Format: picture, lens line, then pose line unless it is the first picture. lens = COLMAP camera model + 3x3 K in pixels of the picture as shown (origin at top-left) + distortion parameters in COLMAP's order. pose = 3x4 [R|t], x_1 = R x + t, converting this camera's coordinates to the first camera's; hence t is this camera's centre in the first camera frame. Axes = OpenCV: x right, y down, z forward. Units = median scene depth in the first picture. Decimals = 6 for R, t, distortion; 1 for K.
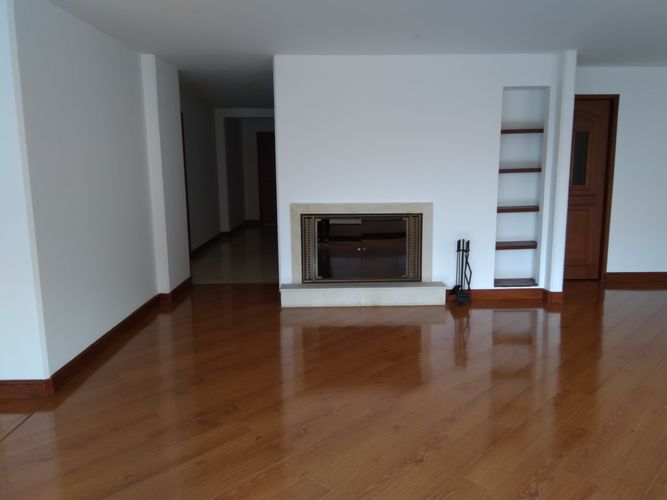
lens RADIAL K [[526.6, 0, 337.6], [0, 526.6, 254.5], [0, 0, 1]] dist [0.091662, -0.148524]
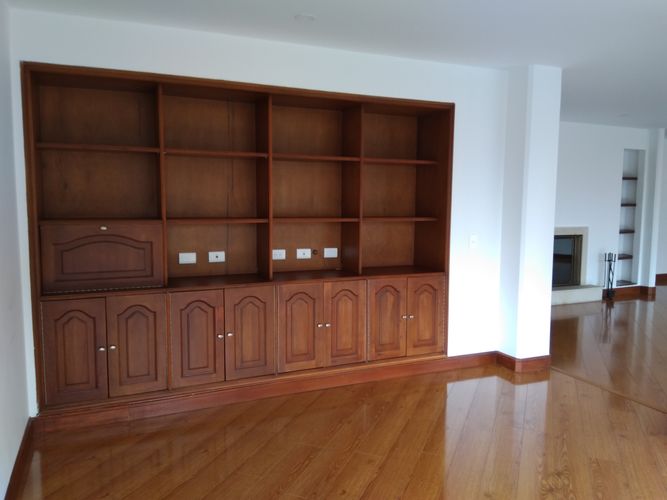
lens RADIAL K [[526.6, 0, 337.6], [0, 526.6, 254.5], [0, 0, 1]] dist [0.091662, -0.148524]
pose [[0.912709, -0.026025, 0.407781, -0.986756], [0.055570, 0.996603, -0.060774, 0.022100], [-0.404814, 0.078130, 0.911055, -0.000038]]
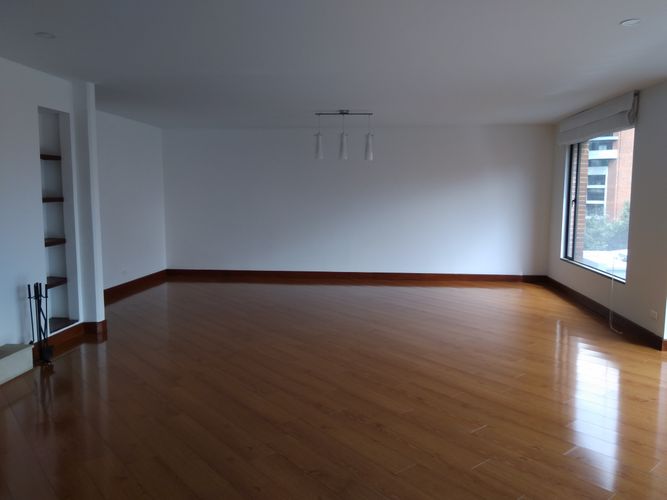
lens RADIAL K [[526.6, 0, 337.6], [0, 526.6, 254.5], [0, 0, 1]] dist [0.091662, -0.148524]
pose [[0.110002, -0.099522, 0.988936, -0.512776], [0.164155, 0.983130, 0.080678, -0.060329], [-0.980282, 0.153464, 0.124483, 0.427714]]
